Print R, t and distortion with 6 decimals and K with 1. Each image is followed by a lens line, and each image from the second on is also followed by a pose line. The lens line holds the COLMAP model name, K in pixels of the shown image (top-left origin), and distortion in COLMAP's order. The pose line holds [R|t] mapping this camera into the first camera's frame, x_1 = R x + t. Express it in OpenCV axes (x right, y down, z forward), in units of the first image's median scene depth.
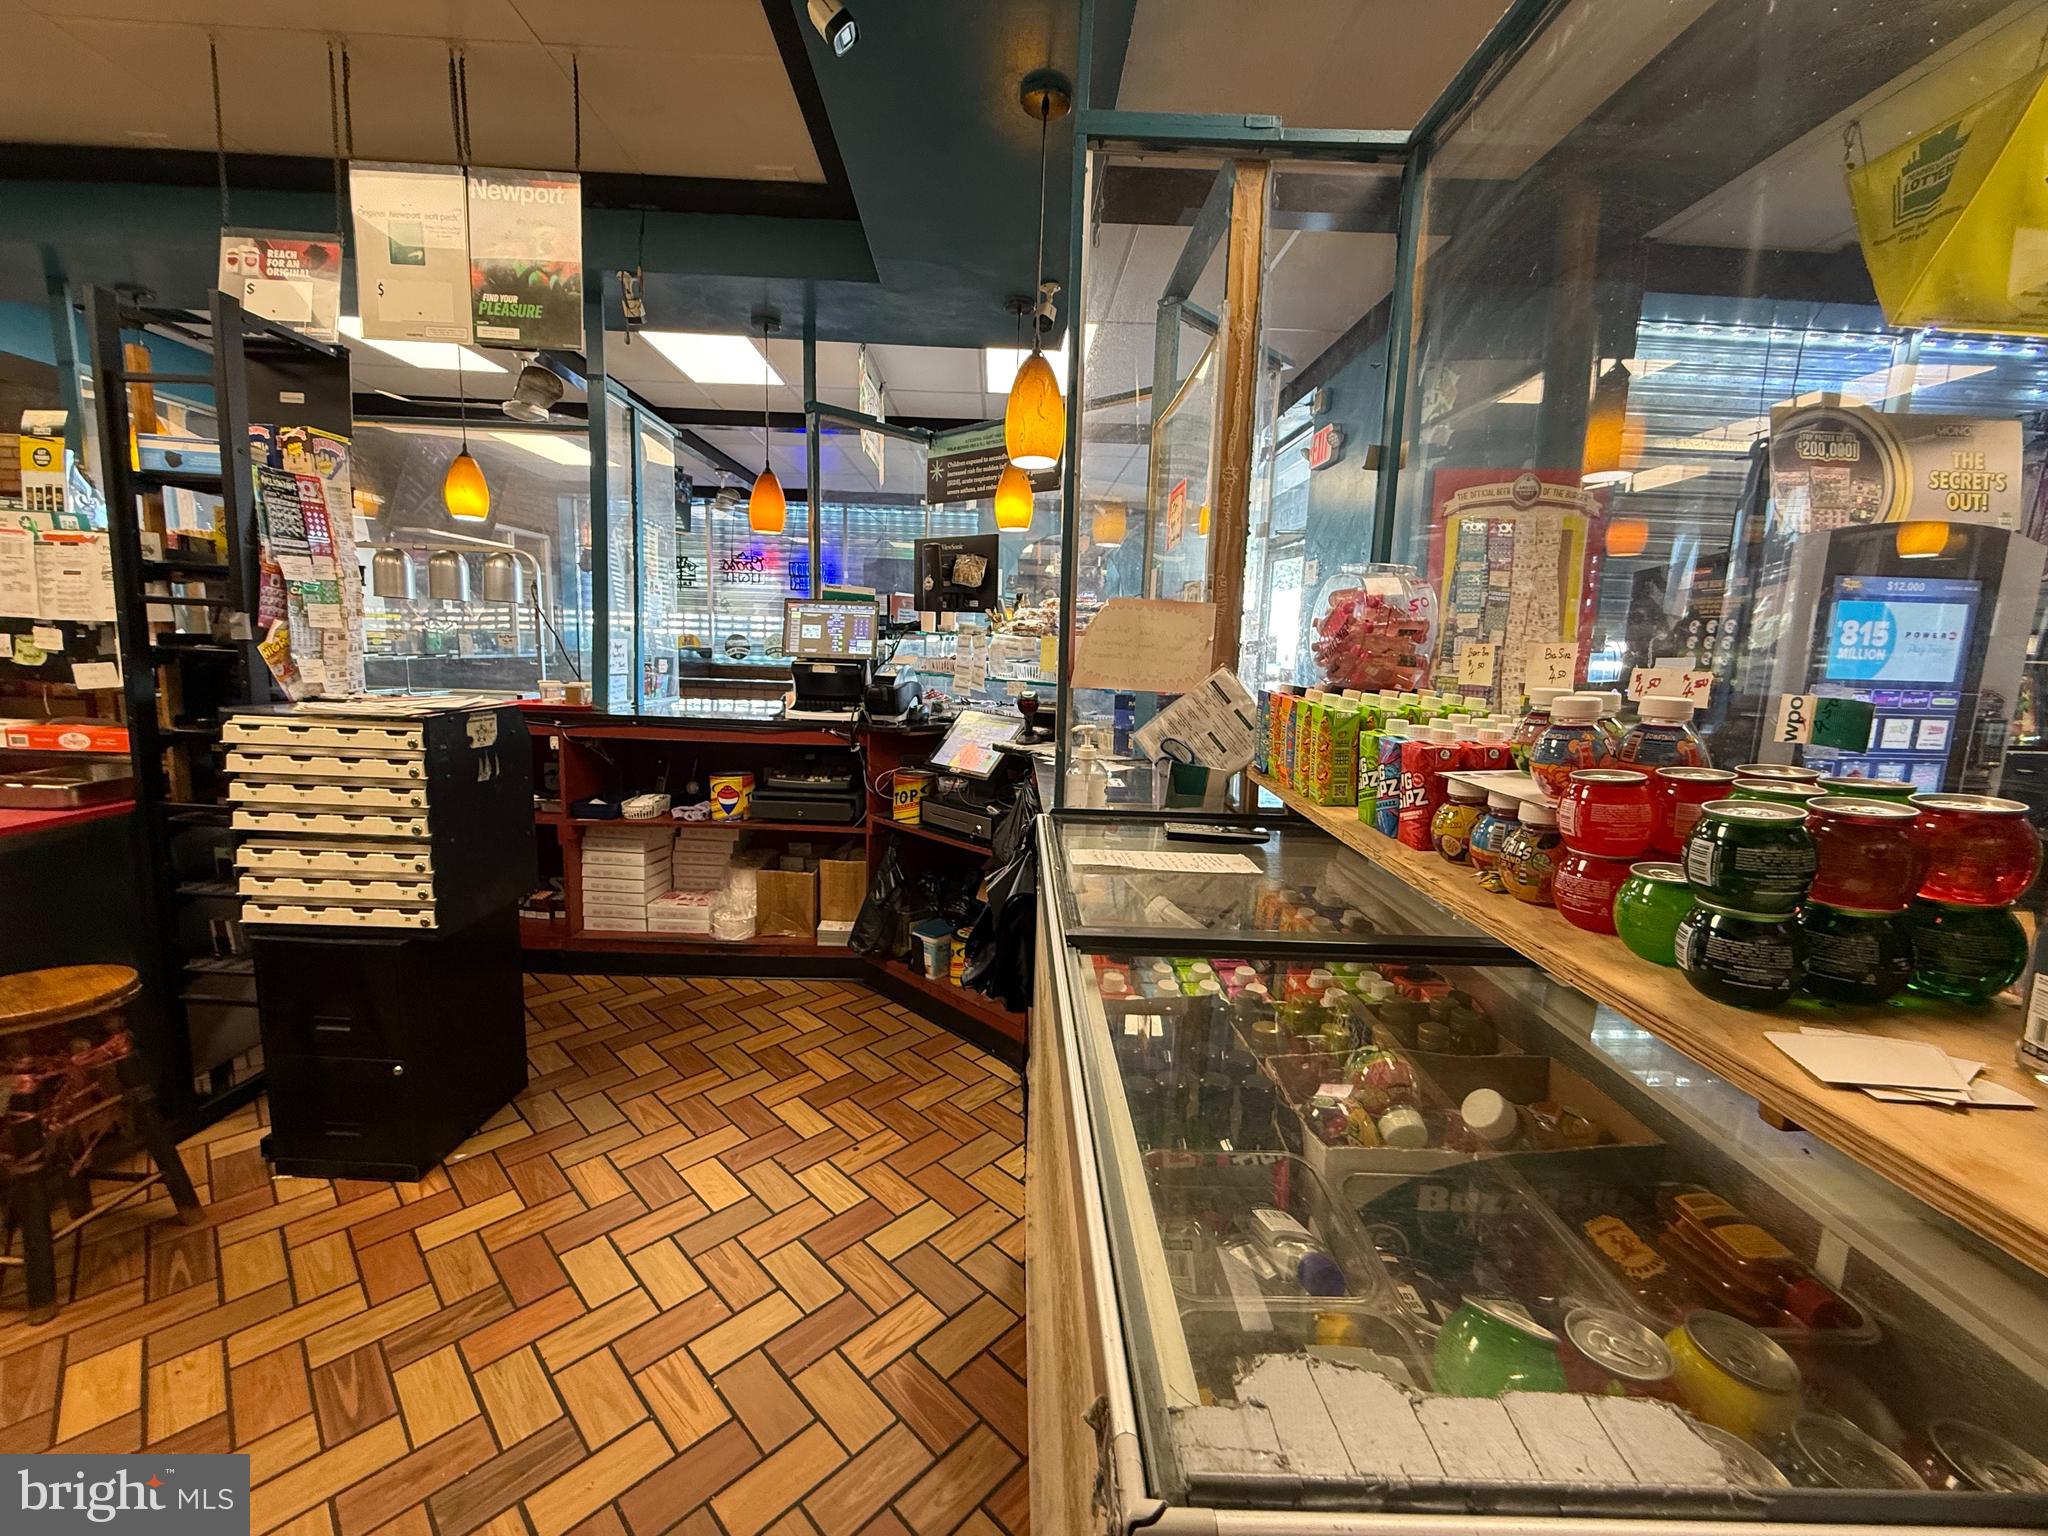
lens RADIAL K [[815.5, 0, 1020.7], [0, 815.5, 758.5], [0, 0, 1]] dist [-0.001637, 0.001129]
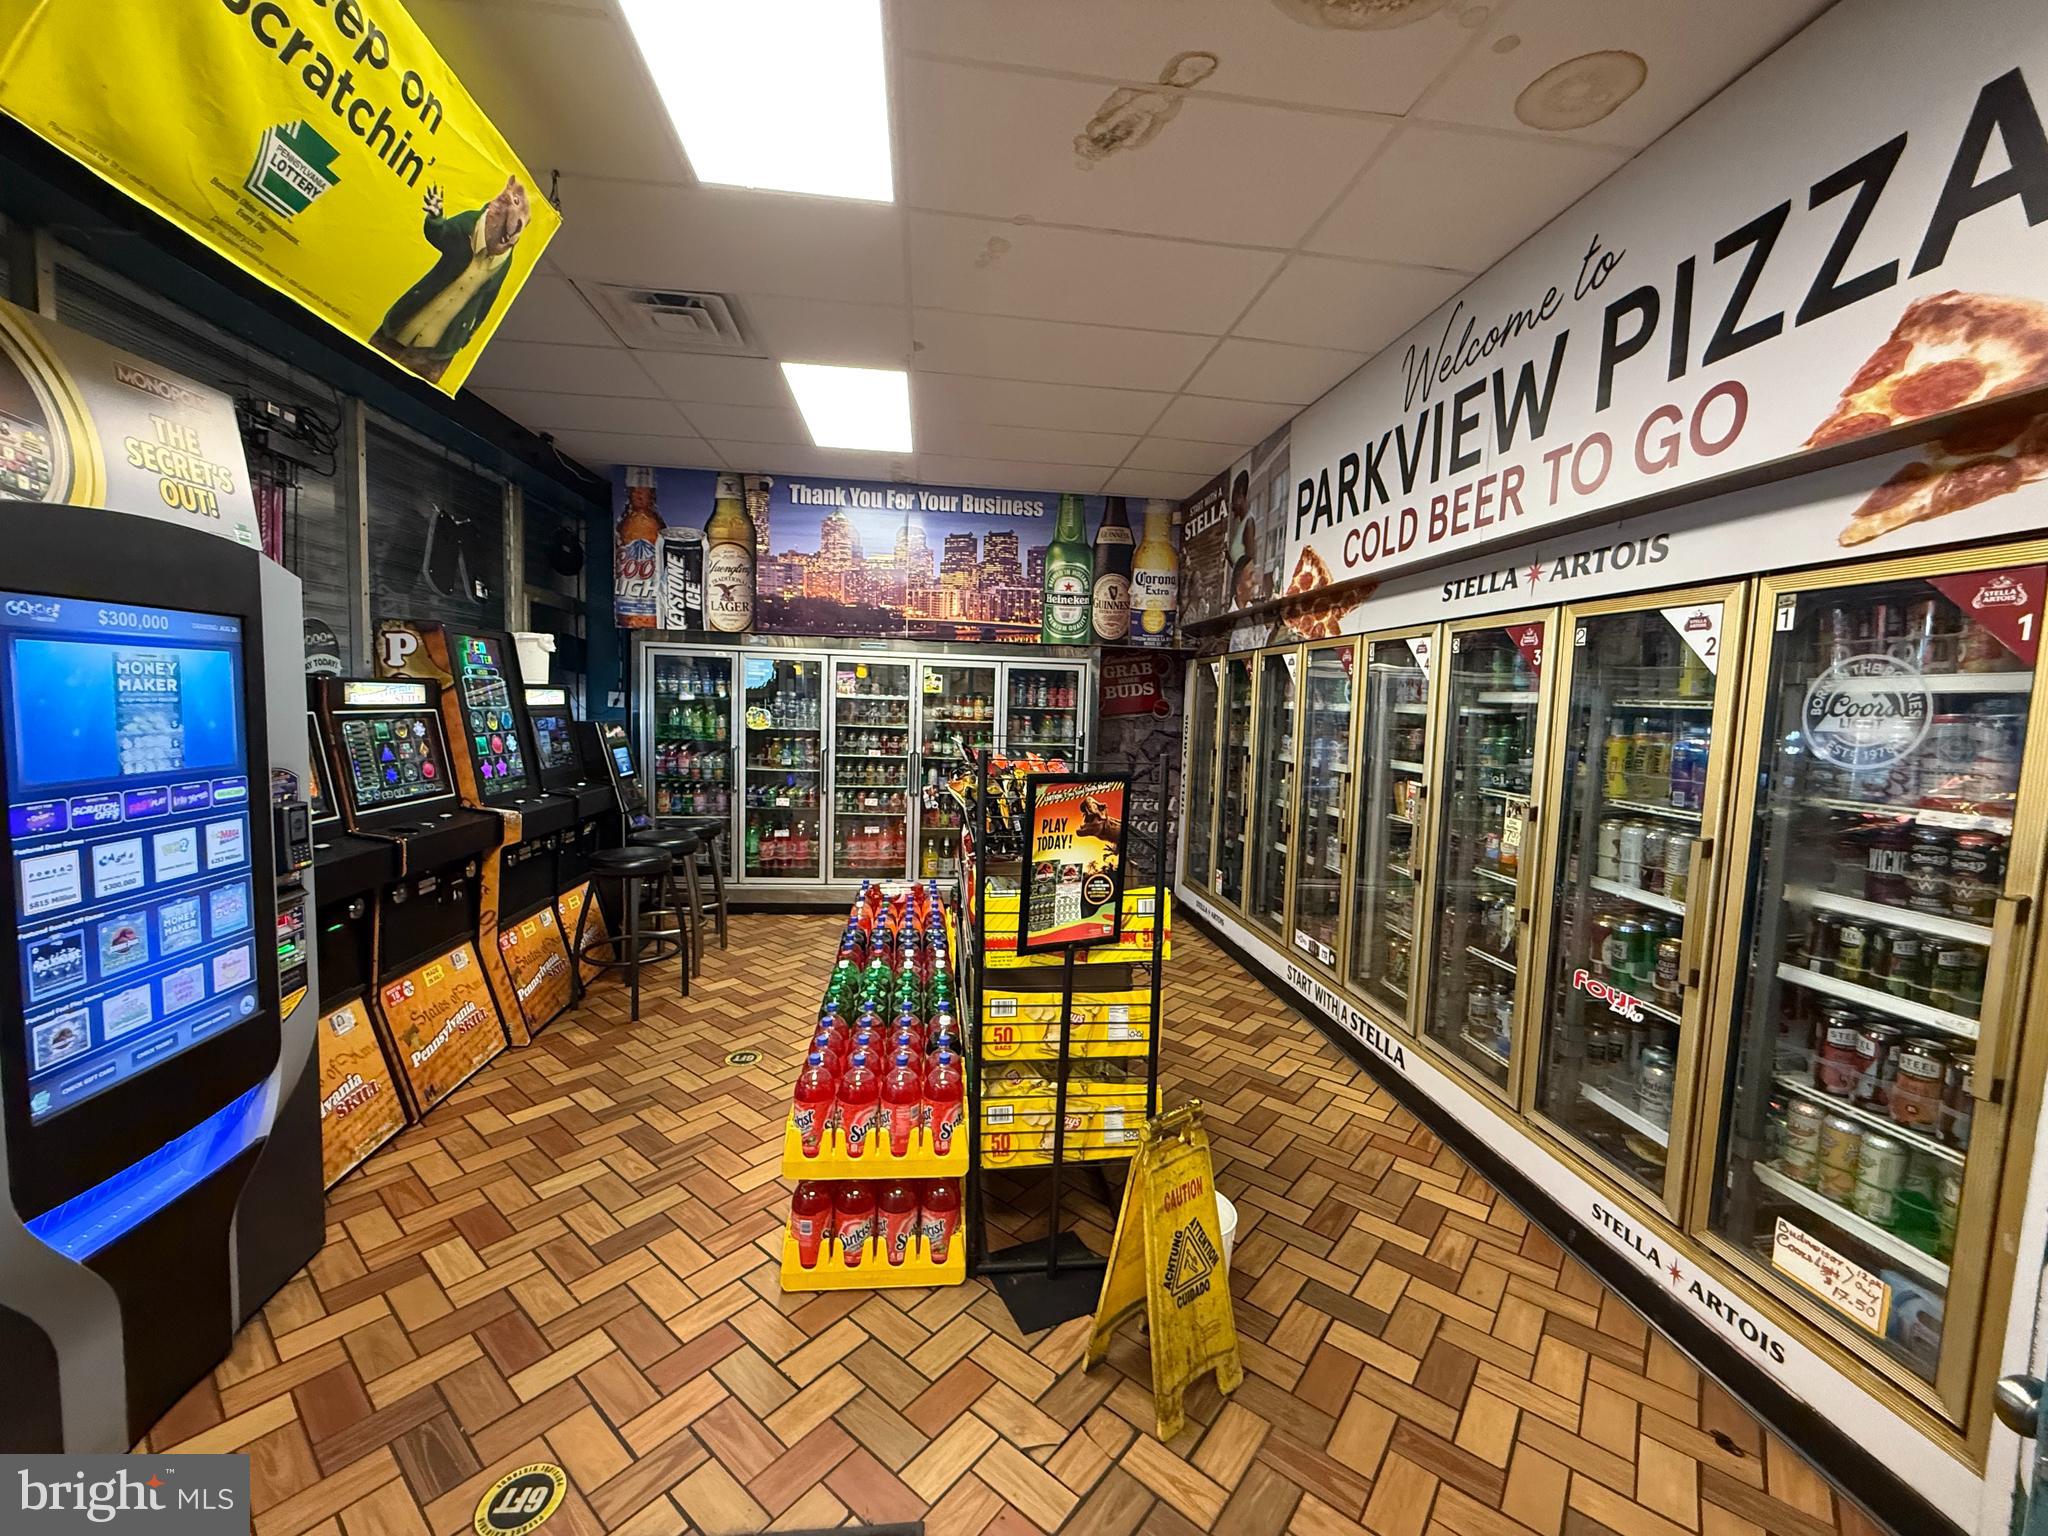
lens RADIAL K [[815.5, 0, 1015.2], [0, 815.5, 769.8], [0, 0, 1]] dist [-0.001637, 0.001129]
pose [[-0.078966, -0.122926, 0.989269, 0.408266], [0.104264, 0.985907, 0.130831, -0.109256], [-0.991410, 0.113476, -0.065036, 0.390167]]
